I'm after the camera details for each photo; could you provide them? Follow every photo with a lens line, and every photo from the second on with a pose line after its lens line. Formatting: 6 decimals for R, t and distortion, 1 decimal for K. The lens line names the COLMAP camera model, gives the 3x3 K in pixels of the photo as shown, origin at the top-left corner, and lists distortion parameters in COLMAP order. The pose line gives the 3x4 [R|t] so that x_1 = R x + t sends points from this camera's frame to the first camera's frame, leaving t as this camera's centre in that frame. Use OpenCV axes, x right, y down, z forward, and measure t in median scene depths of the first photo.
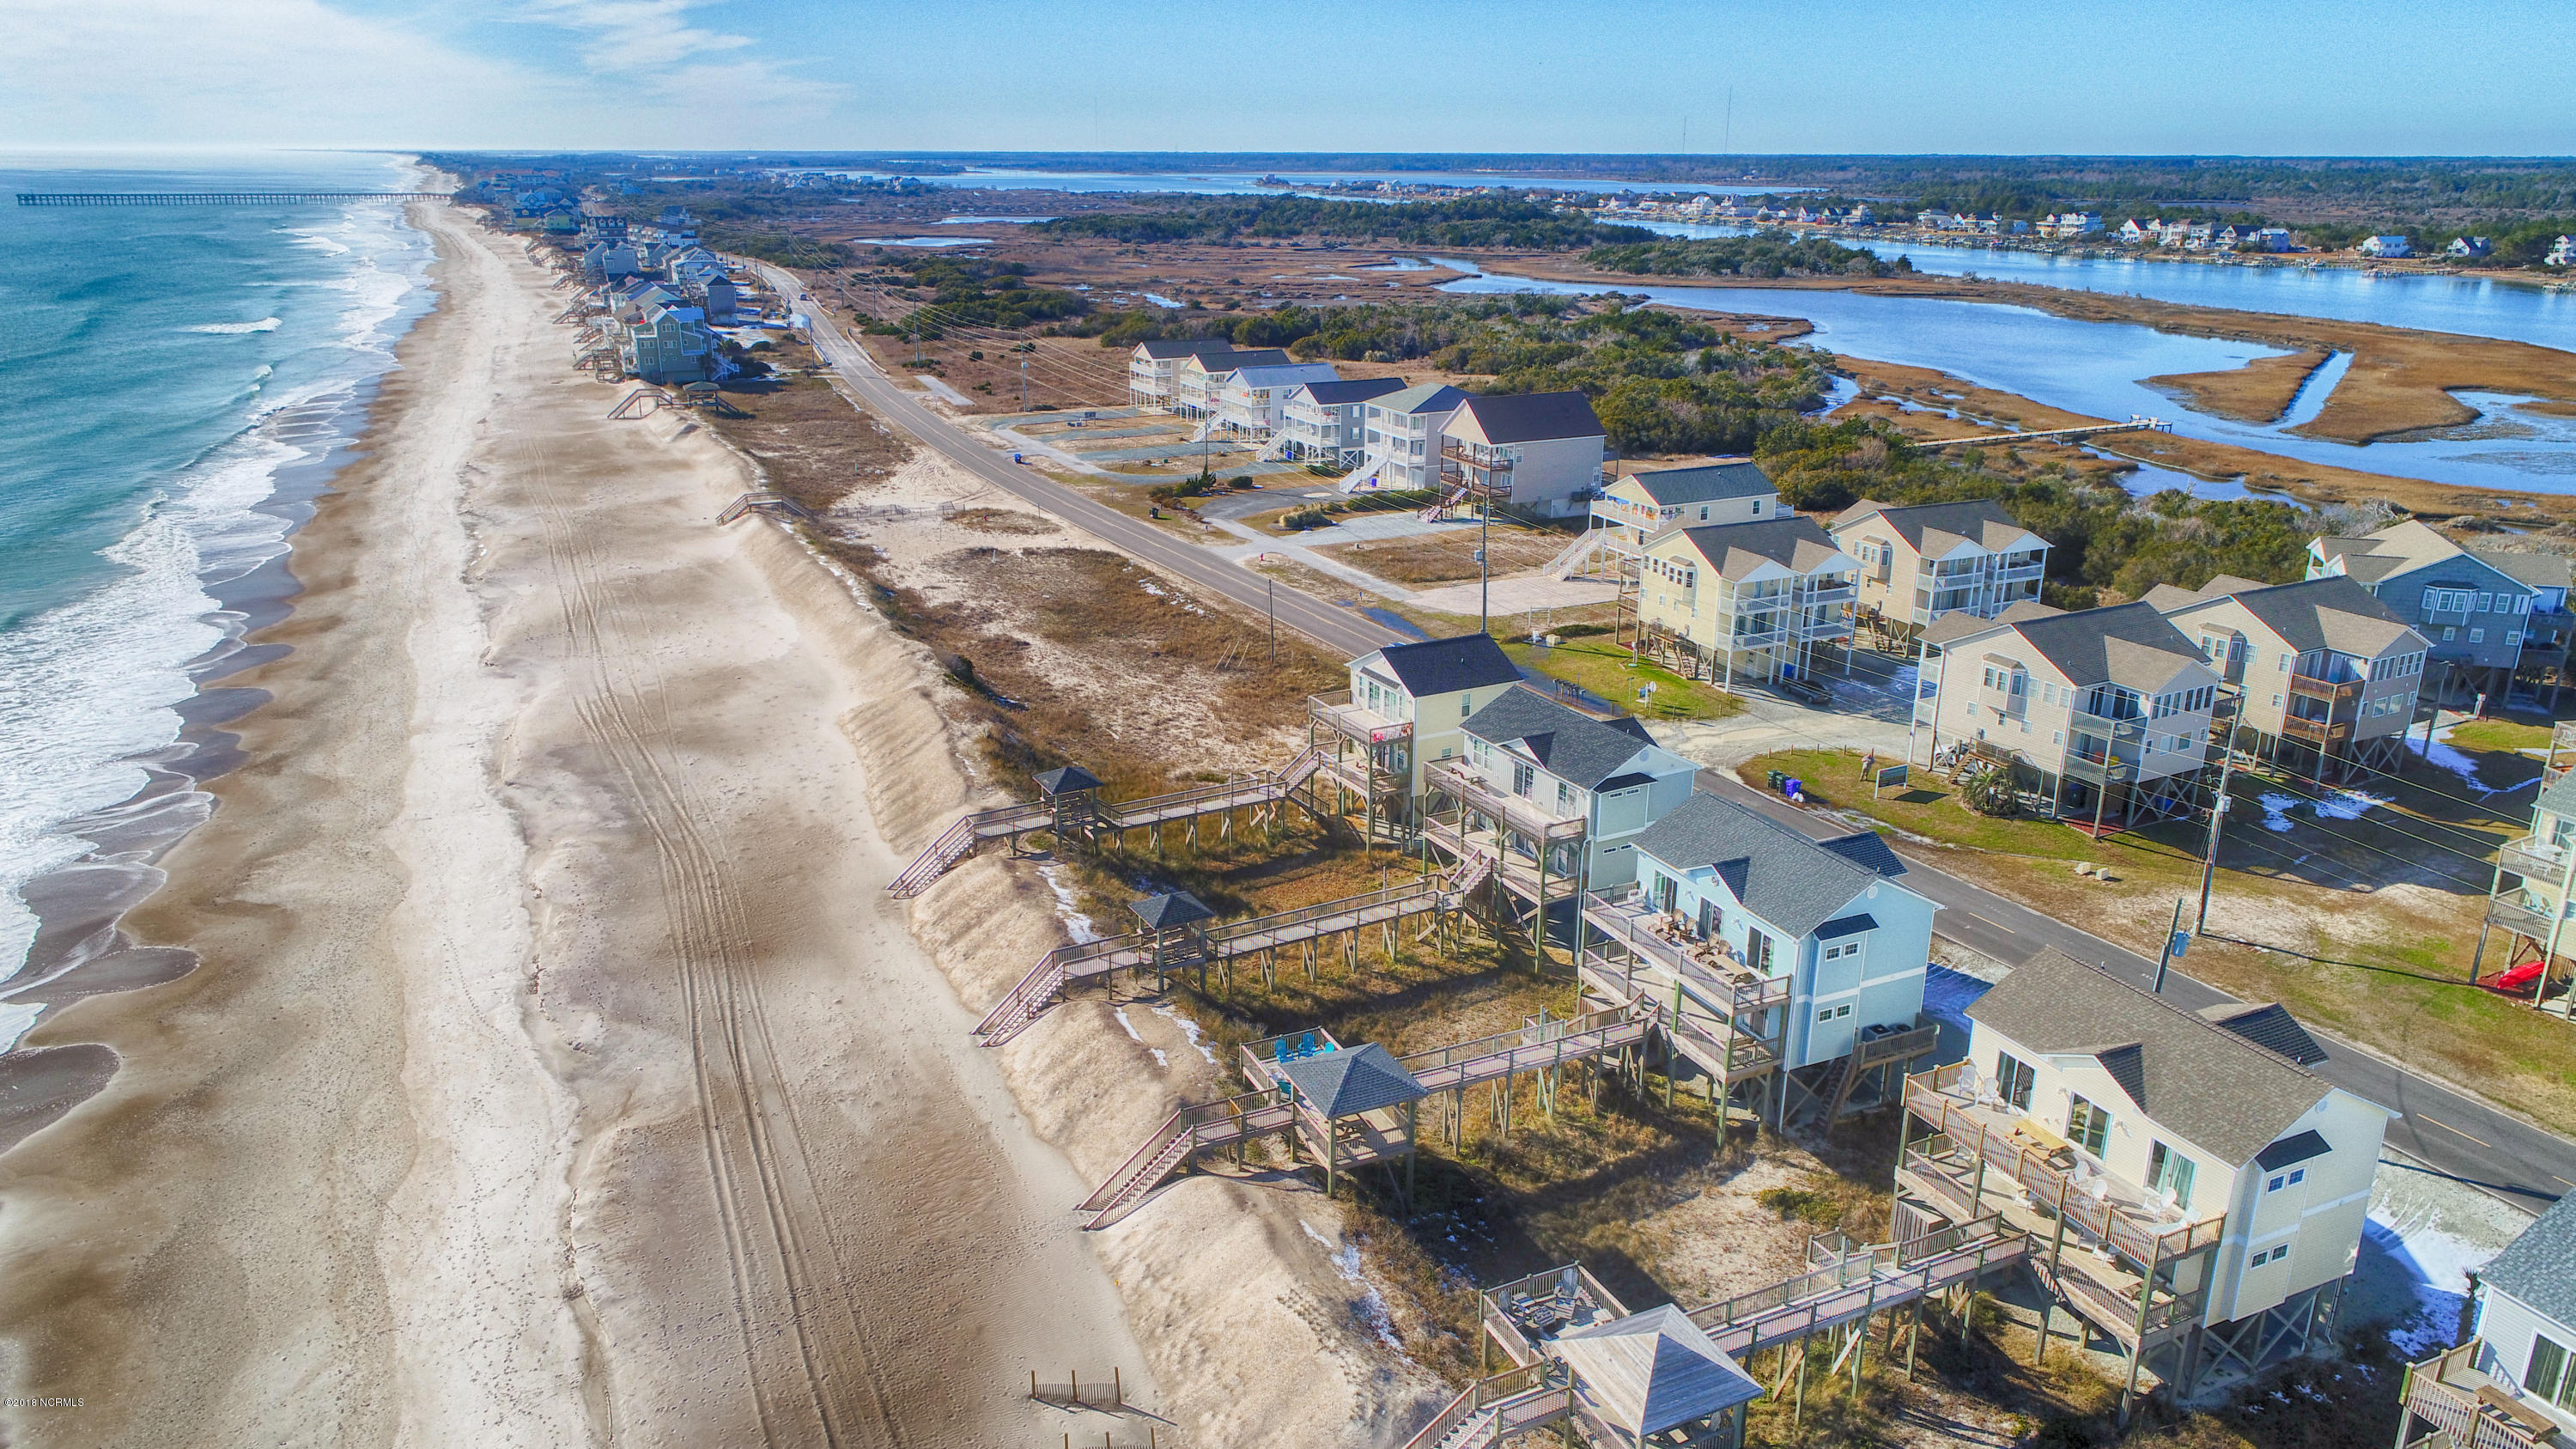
lens RADIAL K [[1729.4, 0, 1291.1], [0, 1729.4, 737.2], [0, 0, 1]] dist [0.010740, -0.009769]
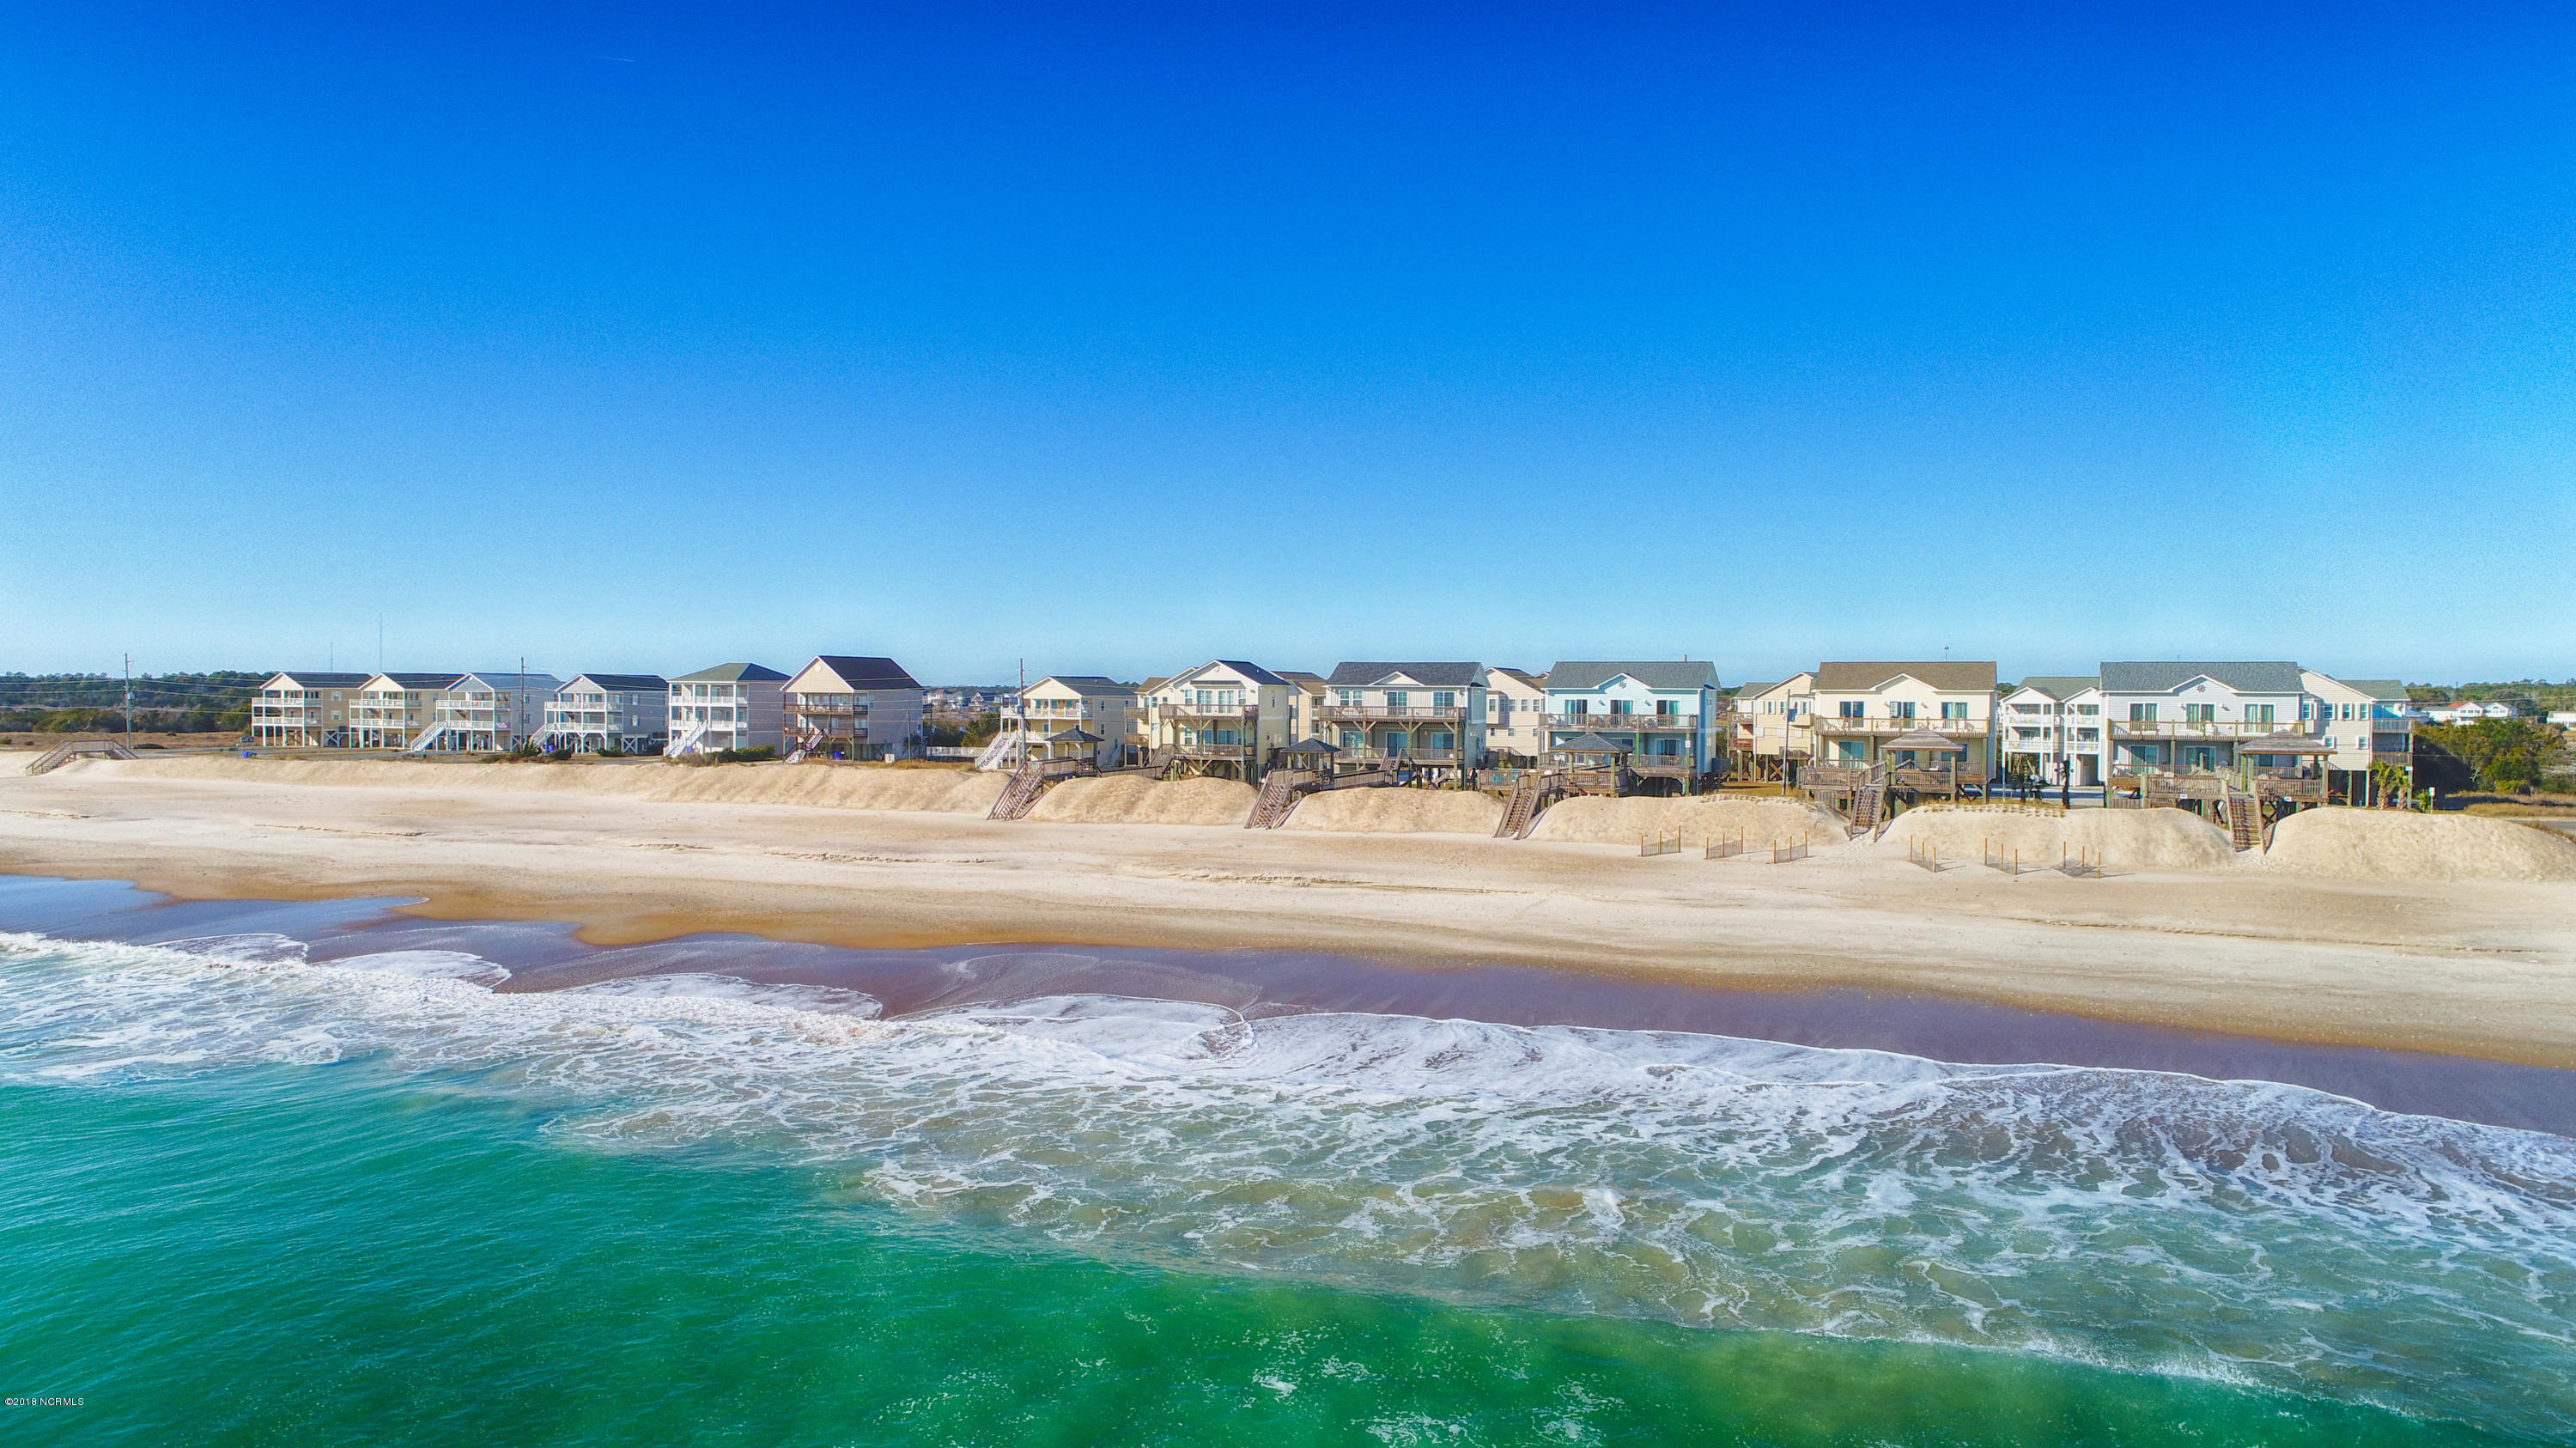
lens RADIAL K [[1729.3, 0, 1284.6], [0, 1729.3, 714.6], [0, 0, 1]] dist [0.010740, -0.009769]
pose [[0.744842, -0.004454, 0.667226, -0.840505], [0.209162, 0.951134, -0.227144, 0.319218], [-0.633610, 0.308745, 0.709376, 0.026390]]
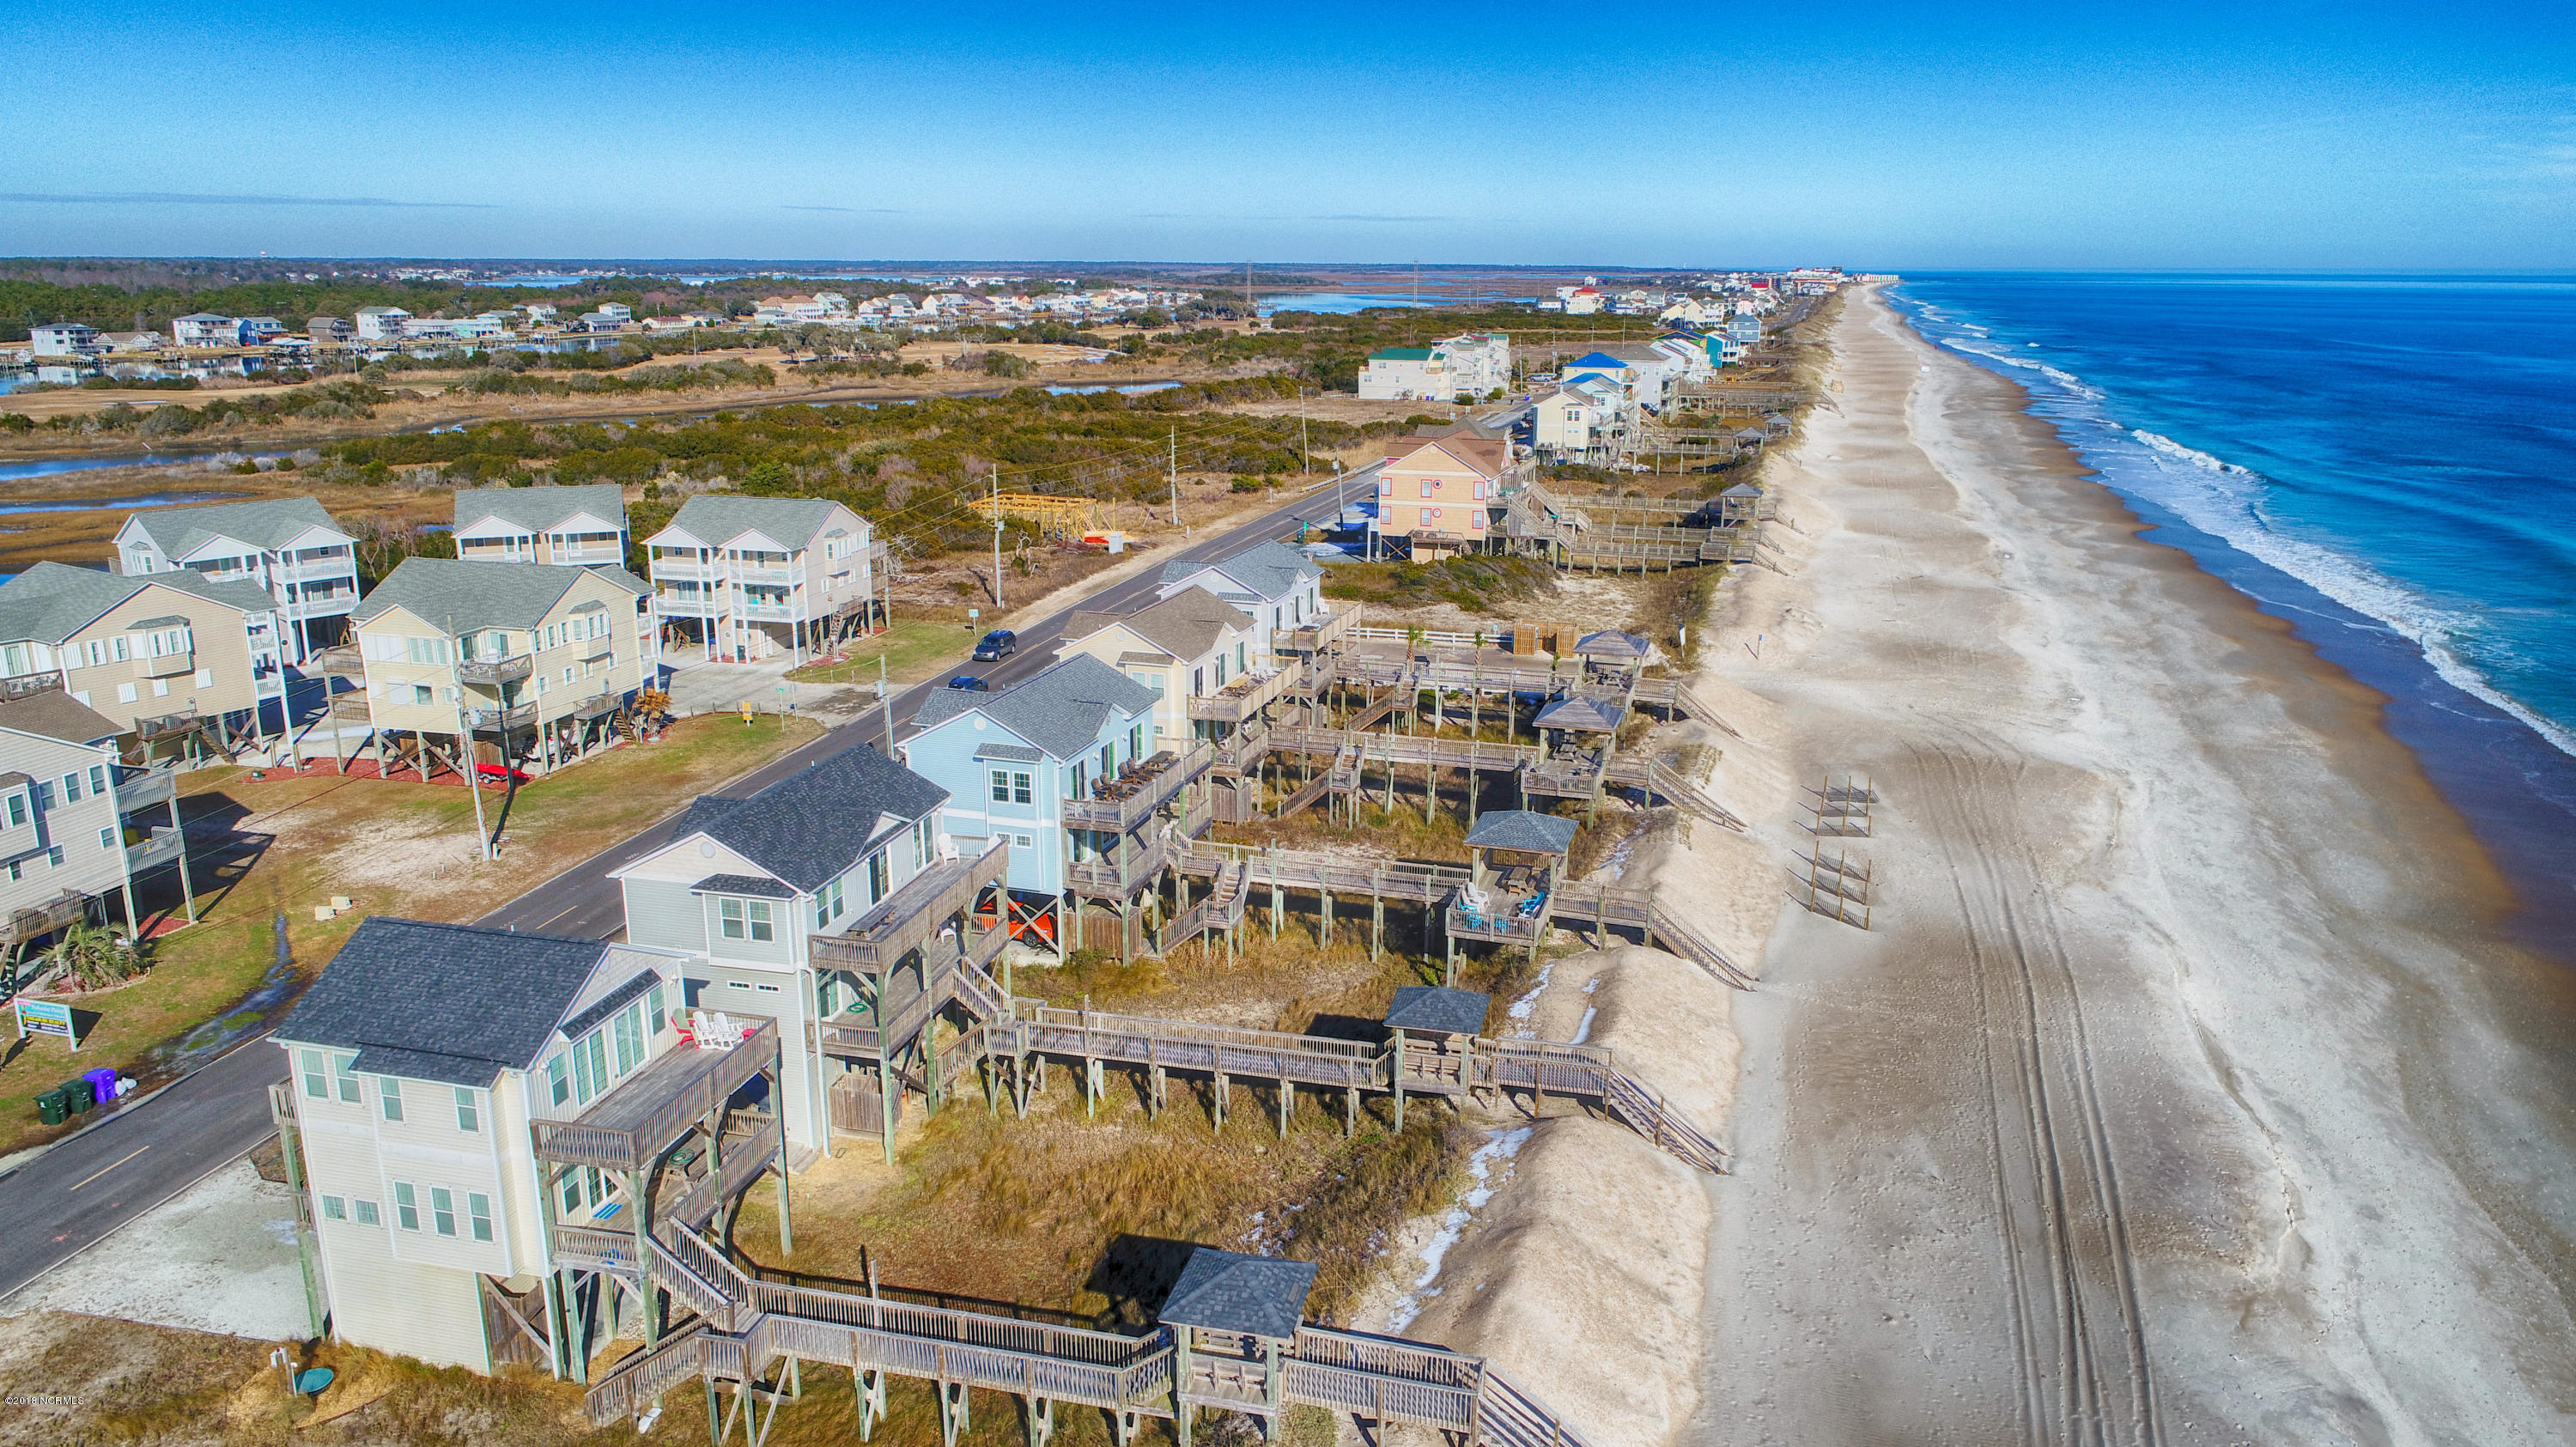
lens RADIAL K [[1729.2, 0, 1287.0], [0, 1729.2, 727.2], [0, 0, 1]] dist [0.010740, -0.009769]
pose [[-0.739434, -0.179853, 0.648761, -0.389931], [0.209125, 0.854622, 0.475277, -0.294608], [-0.639925, 0.487108, -0.594324, 1.180482]]
